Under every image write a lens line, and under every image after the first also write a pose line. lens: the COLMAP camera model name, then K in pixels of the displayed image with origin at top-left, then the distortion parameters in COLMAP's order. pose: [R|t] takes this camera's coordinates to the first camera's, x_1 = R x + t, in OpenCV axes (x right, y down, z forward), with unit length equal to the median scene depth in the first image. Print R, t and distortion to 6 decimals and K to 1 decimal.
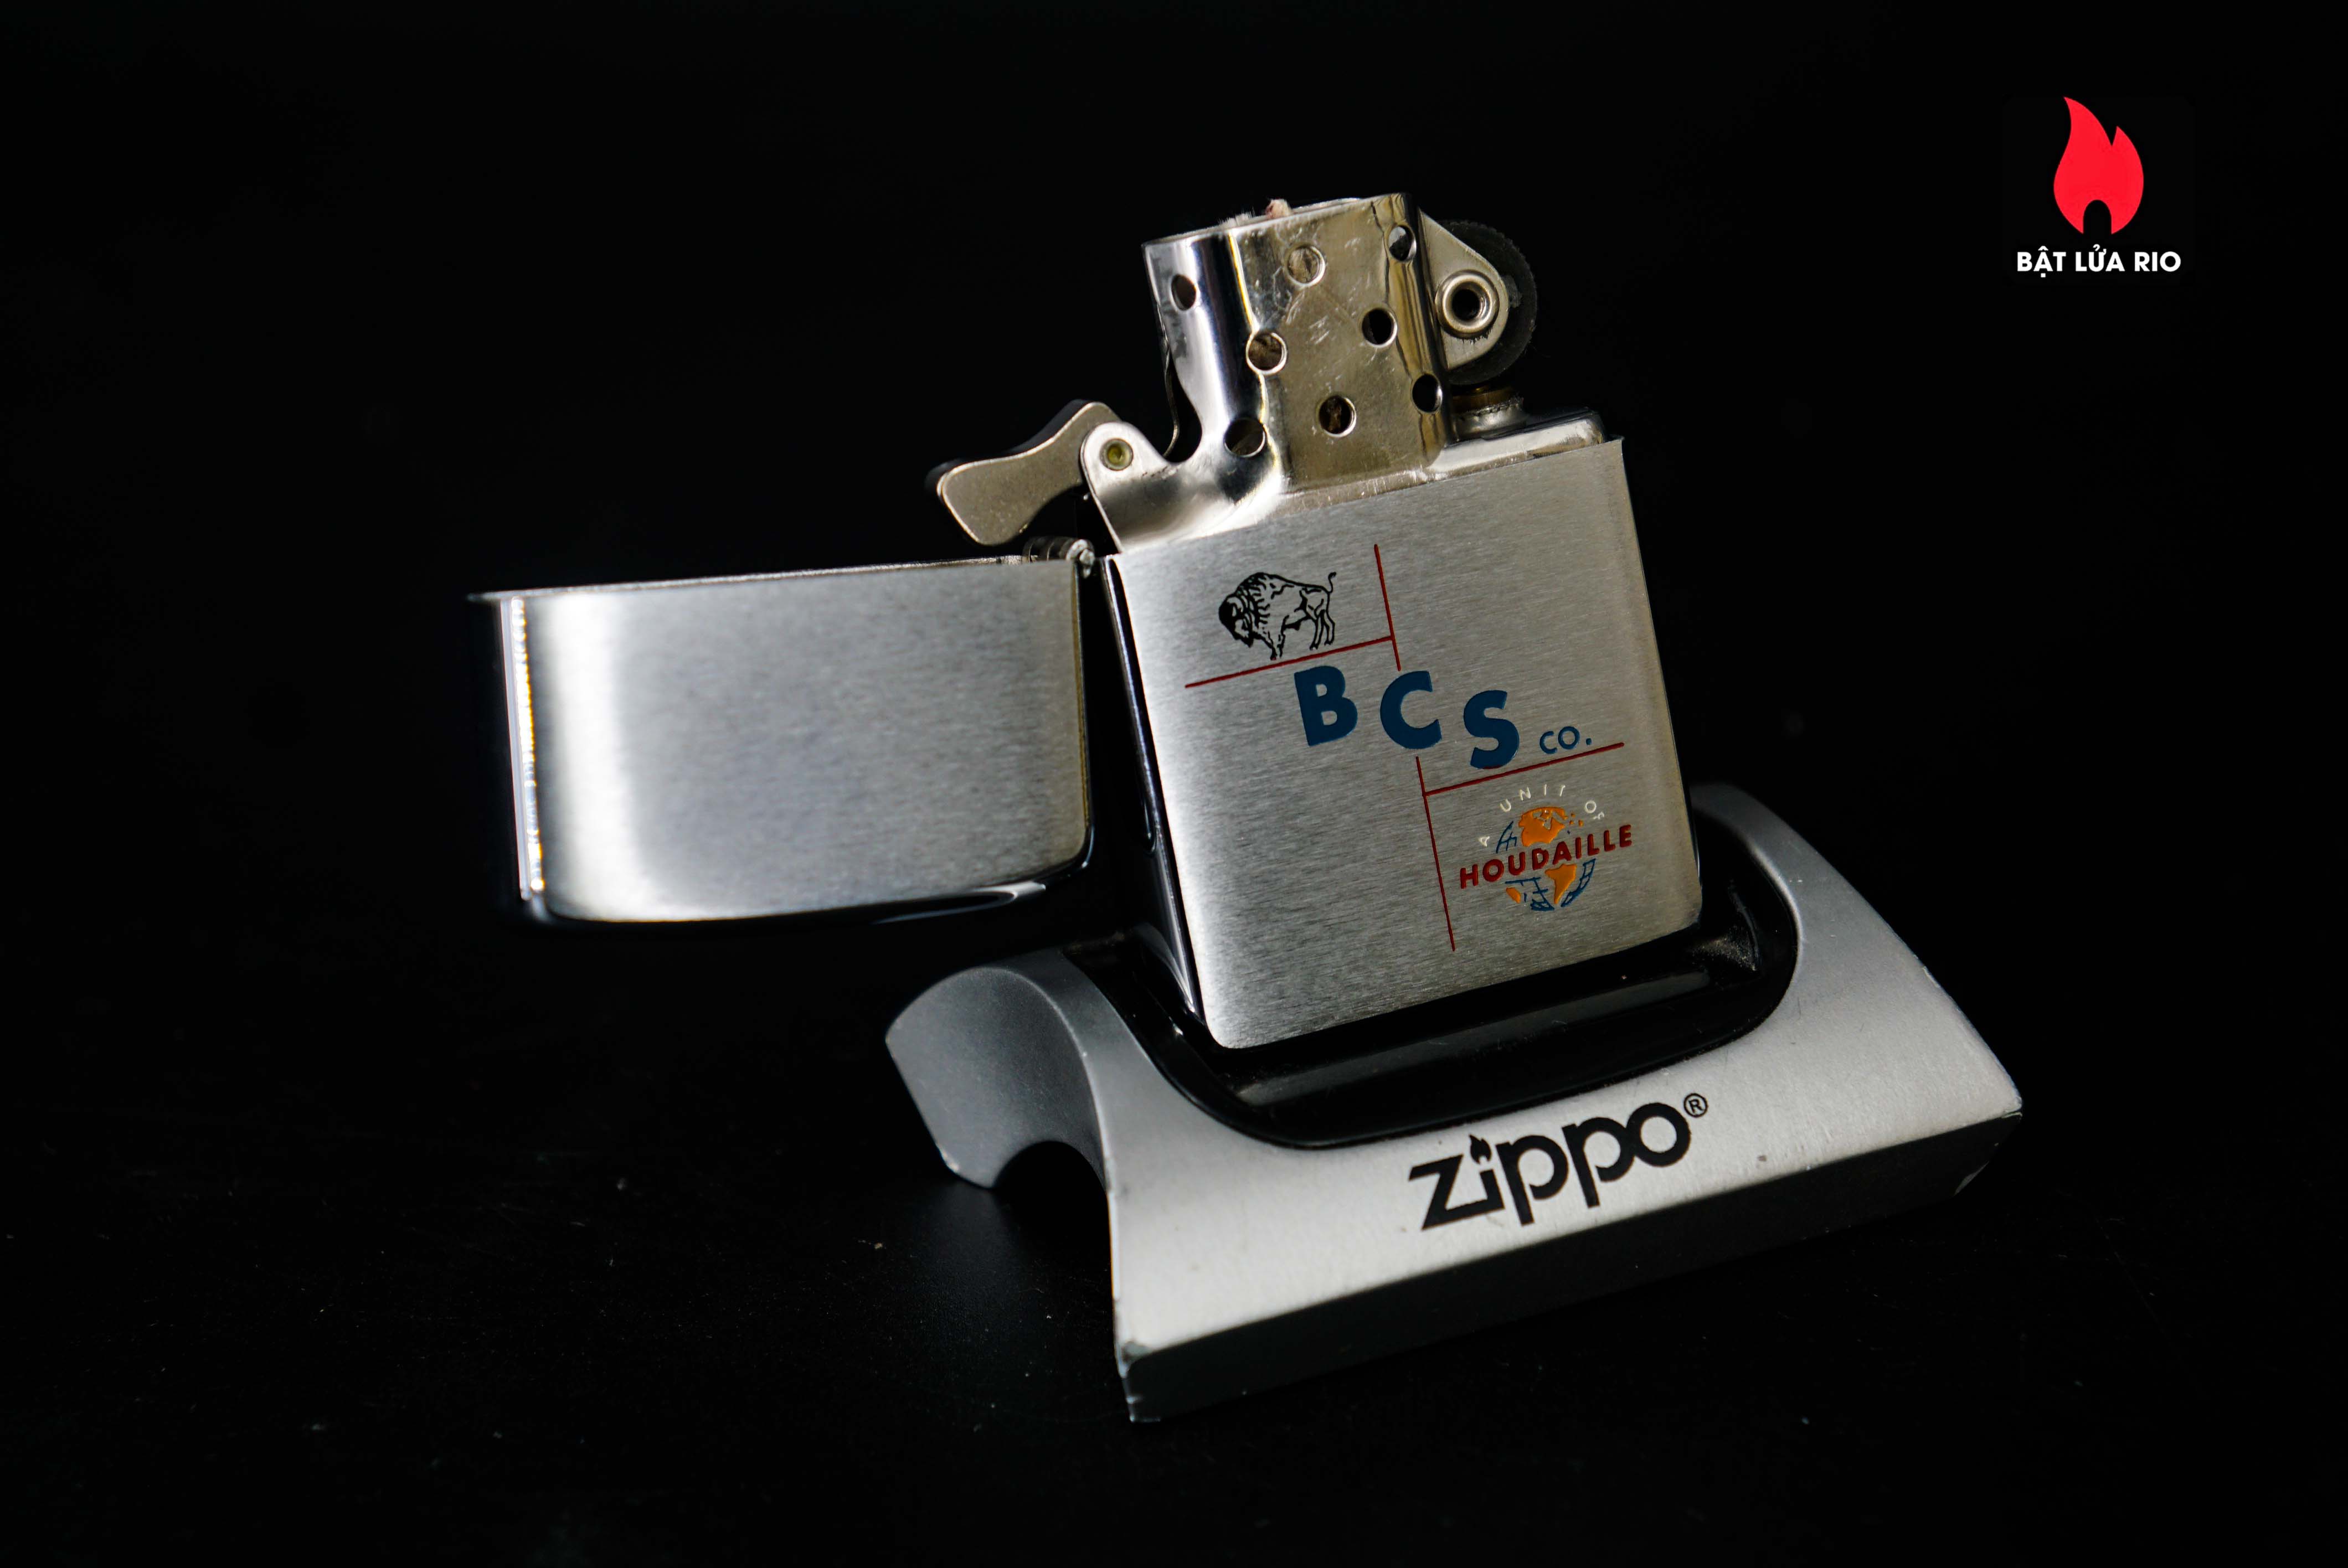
lens RADIAL K [[5287.1, 0, 1174.0], [0, 5287.1, 784.0], [0, 0, 1]] dist [0.066901, 0.052601]
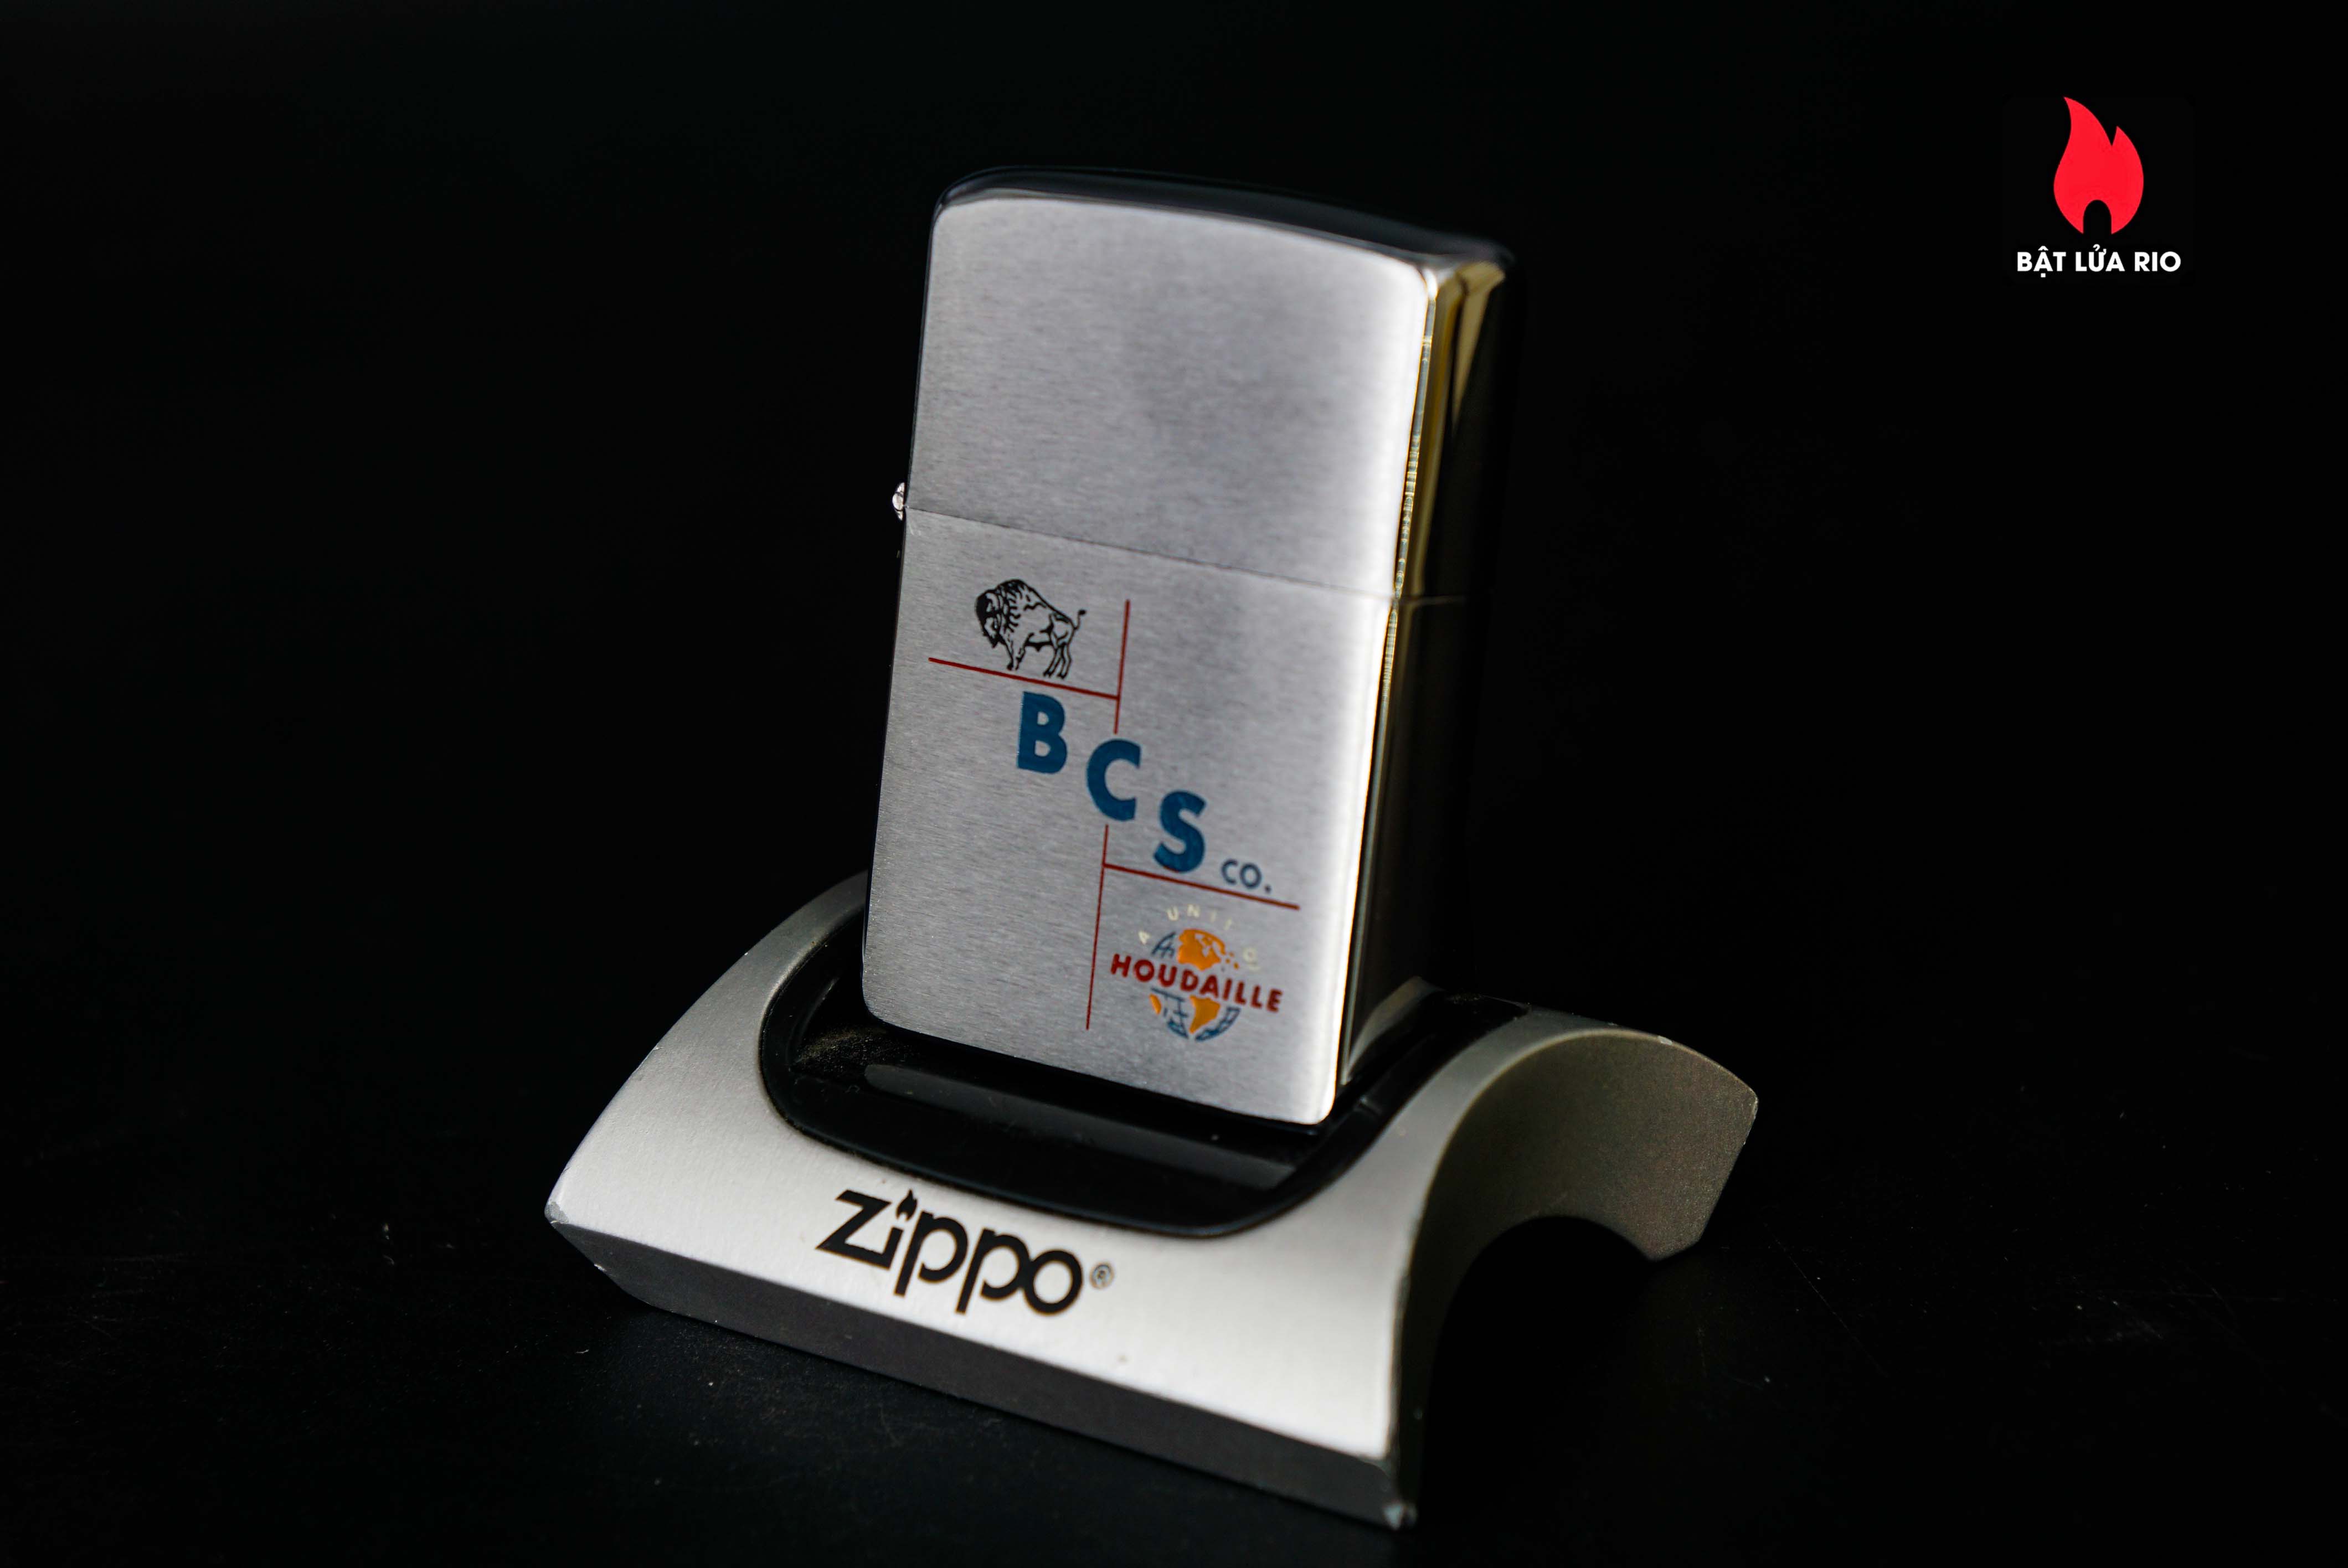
lens RADIAL K [[5287.1, 0, 1174.0], [0, 5287.1, 784.0], [0, 0, 1]] dist [0.066901, 0.052601]
pose [[0.567640, 0.383633, -0.728430, 0.744423], [-0.319641, 0.918081, 0.234429, -0.239293], [0.758693, 0.099765, 0.643764, 0.395382]]
